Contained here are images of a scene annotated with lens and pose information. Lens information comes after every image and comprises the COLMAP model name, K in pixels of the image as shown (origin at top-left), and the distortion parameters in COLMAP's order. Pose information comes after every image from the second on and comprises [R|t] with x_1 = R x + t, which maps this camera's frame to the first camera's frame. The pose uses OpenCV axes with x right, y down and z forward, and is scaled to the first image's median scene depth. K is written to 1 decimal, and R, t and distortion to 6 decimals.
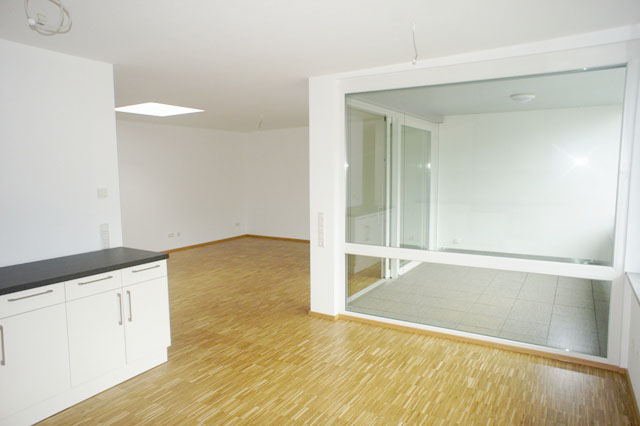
lens RADIAL K [[435.8, 0, 320.4], [0, 435.8, 212.6], [0, 0, 1]] dist [-0.041244, 0.045184]
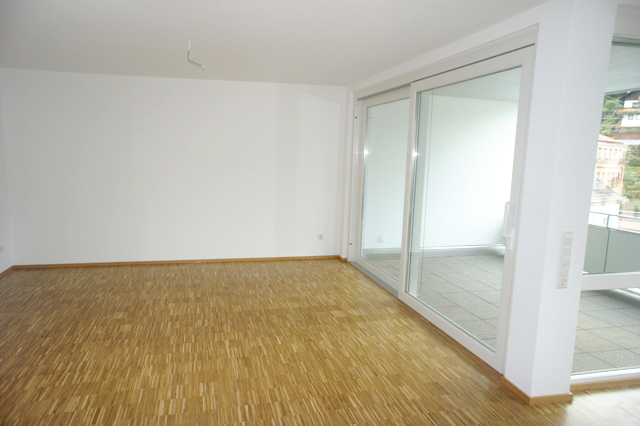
lens RADIAL K [[435.8, 0, 314.9], [0, 435.8, 212.6], [0, 0, 1]] dist [-0.041244, 0.045184]
pose [[0.688164, -0.070365, 0.722135, -0.524753], [0.037053, 0.997396, 0.061876, -0.059691], [-0.724608, -0.015823, 0.688979, 0.675692]]
